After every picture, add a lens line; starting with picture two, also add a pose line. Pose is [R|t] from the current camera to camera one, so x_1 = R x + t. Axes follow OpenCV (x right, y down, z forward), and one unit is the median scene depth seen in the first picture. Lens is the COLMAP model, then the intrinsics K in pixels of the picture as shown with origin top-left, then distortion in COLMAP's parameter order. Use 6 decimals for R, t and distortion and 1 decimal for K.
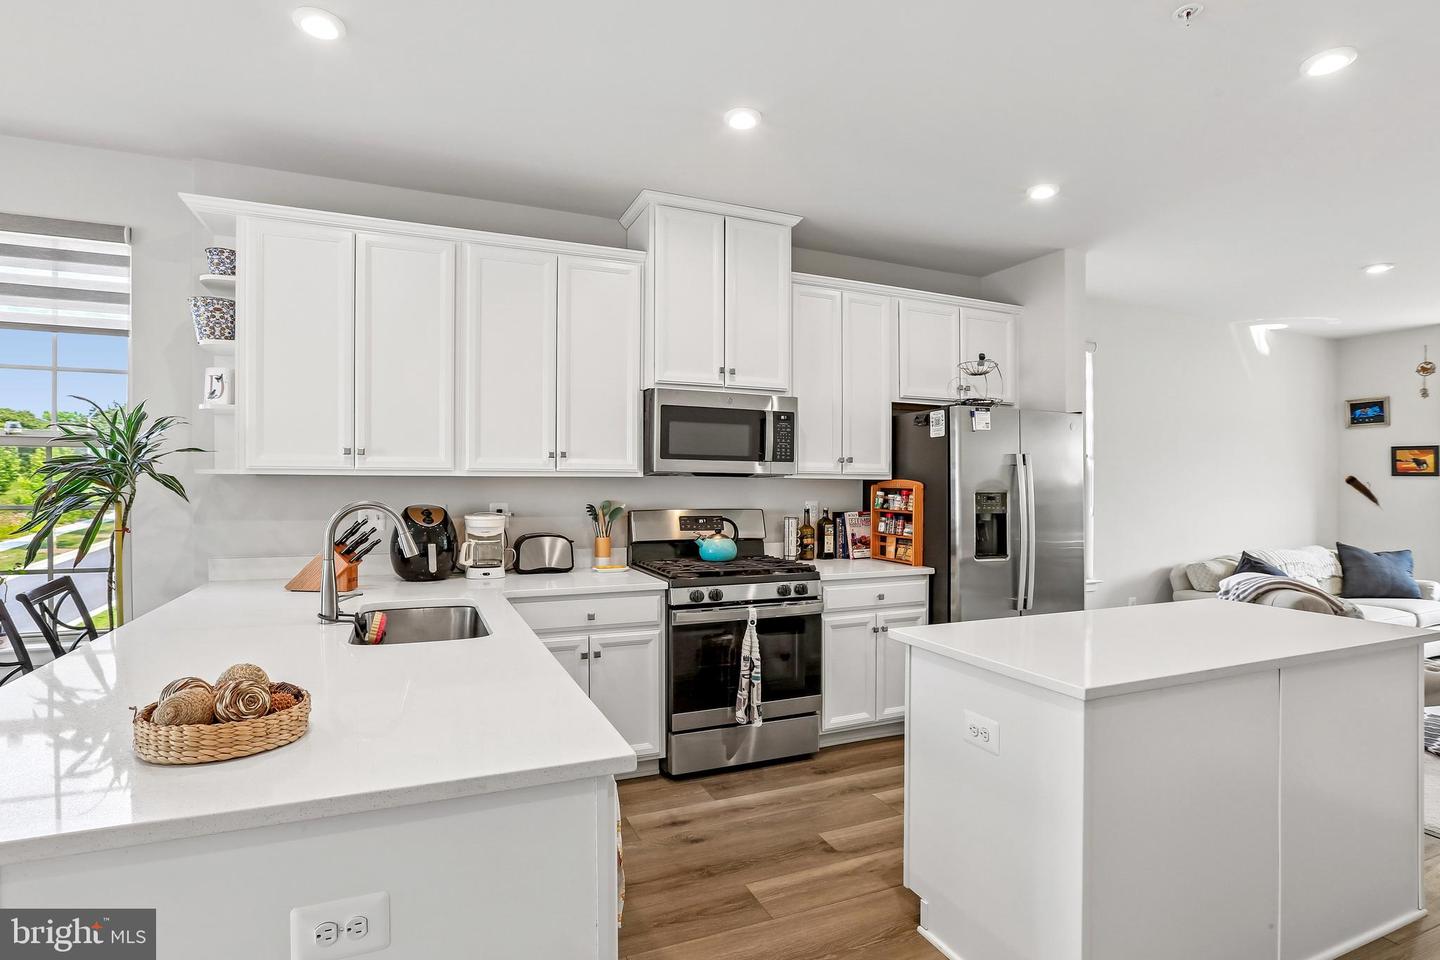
lens RADIAL K [[667.8, 0, 720.0], [0, 667.8, 480.0], [0, 0, 1]] dist [-0.022766, 0.000805]
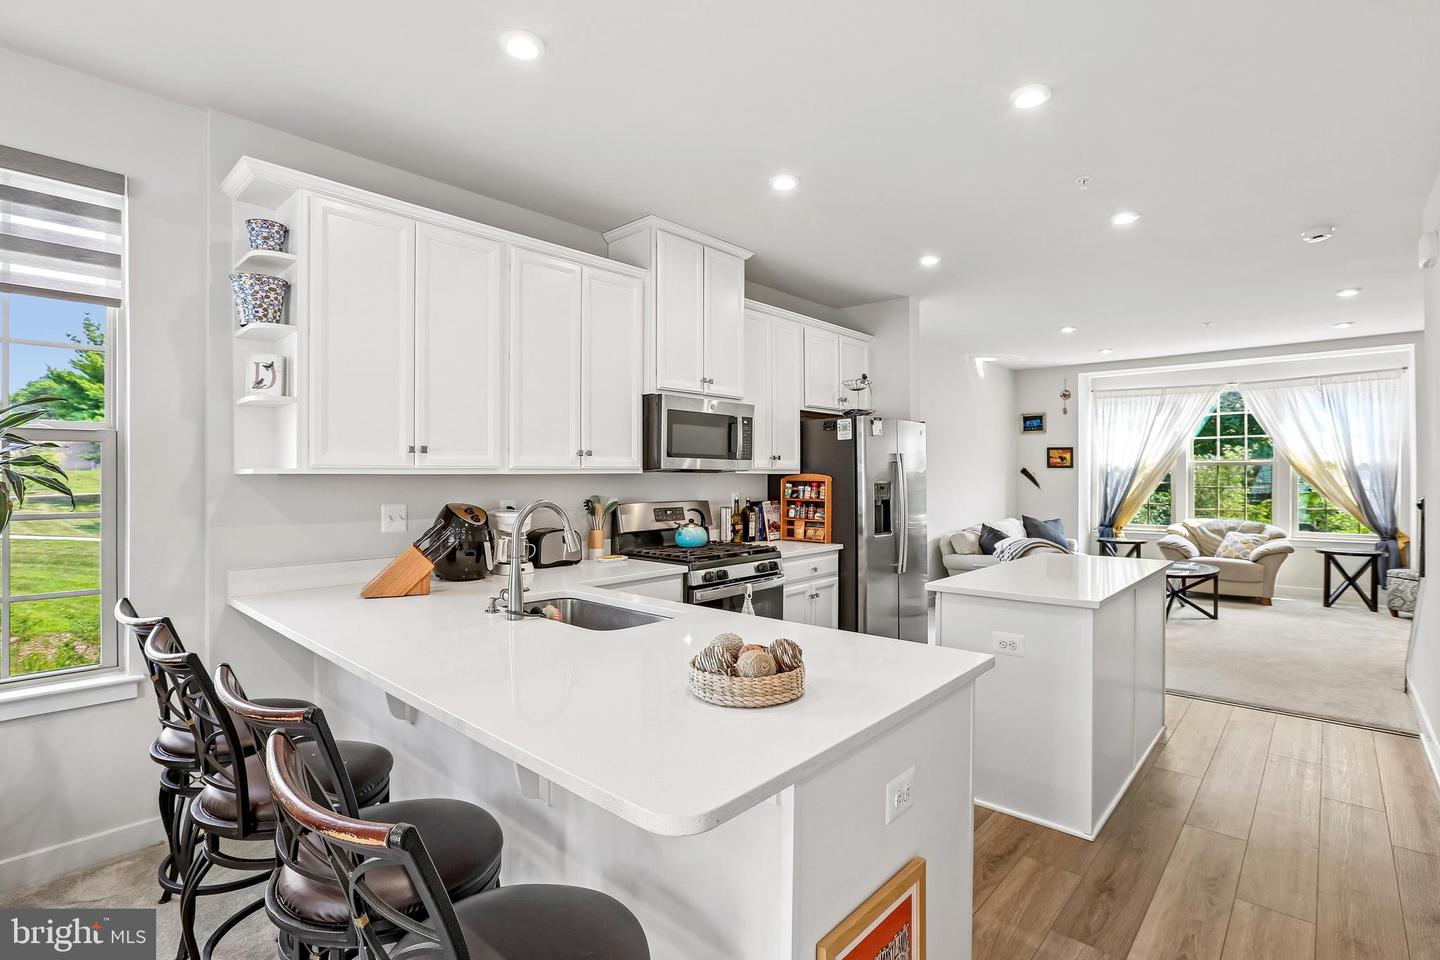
lens RADIAL K [[680.9, 0, 704.8], [0, 680.9, 463.5], [0, 0, 1]] dist [-0.028390, 0.007319]
pose [[0.907478, 0.000359, 0.420100, -0.452809], [0.003714, 0.999954, -0.008877, -0.009449], [-0.420084, 0.009616, 0.907434, -0.054176]]
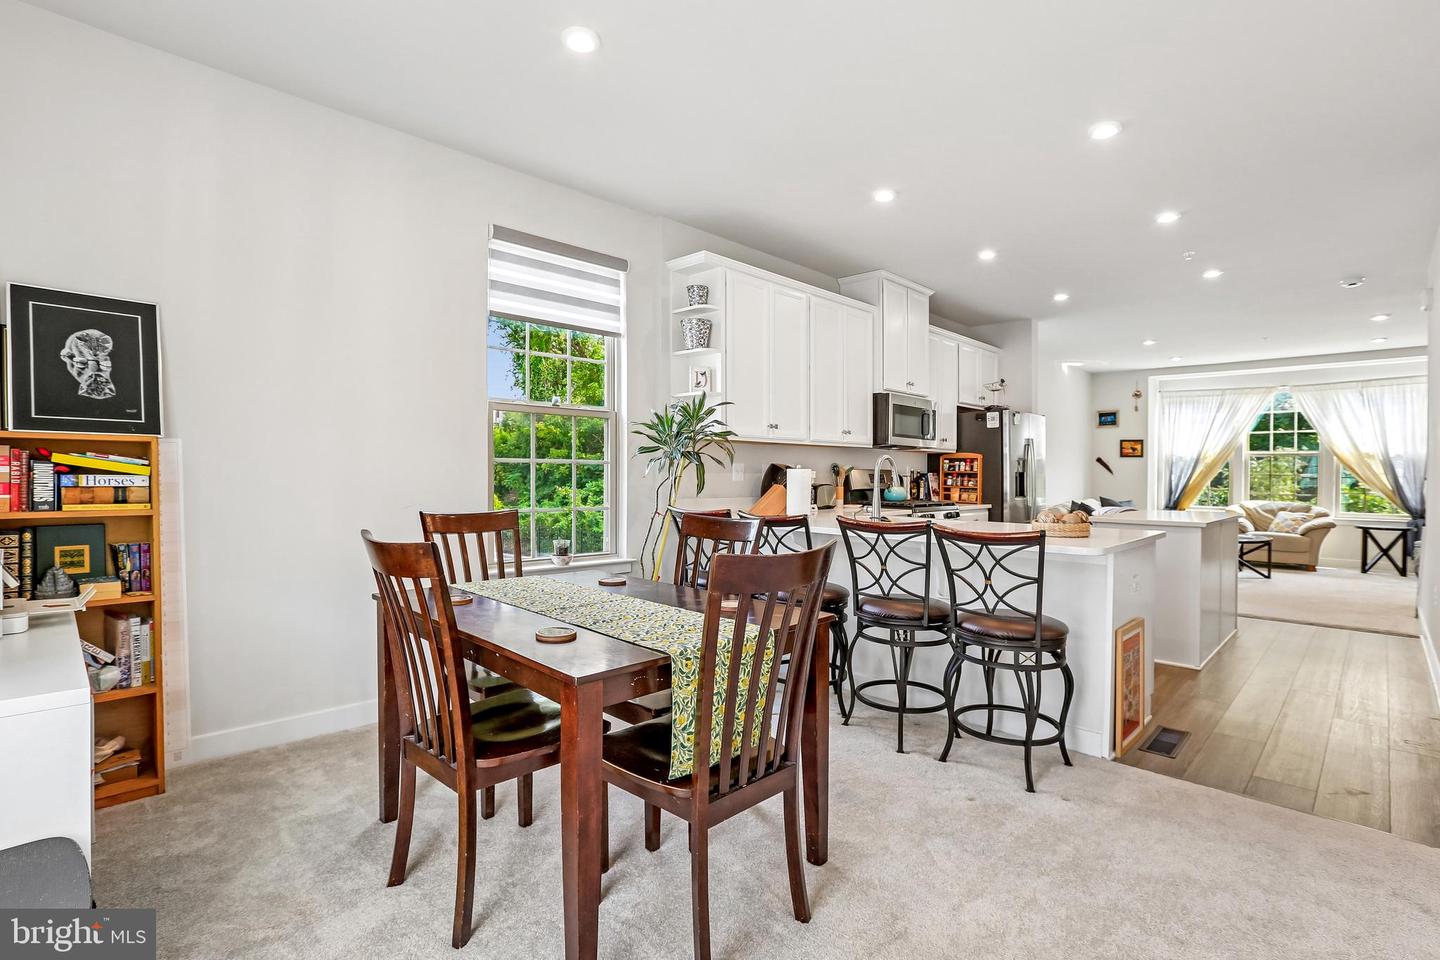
lens RADIAL K [[700.0, 0, 721.3], [0, 700.0, 461.3], [0, 0, 1]] dist [-0.000079, -0.000037]
pose [[0.910277, 0.009507, 0.413891, -1.048262], [-0.007160, 0.999948, -0.007223, 0.039510], [-0.413939, 0.003611, 0.910298, -0.343827]]
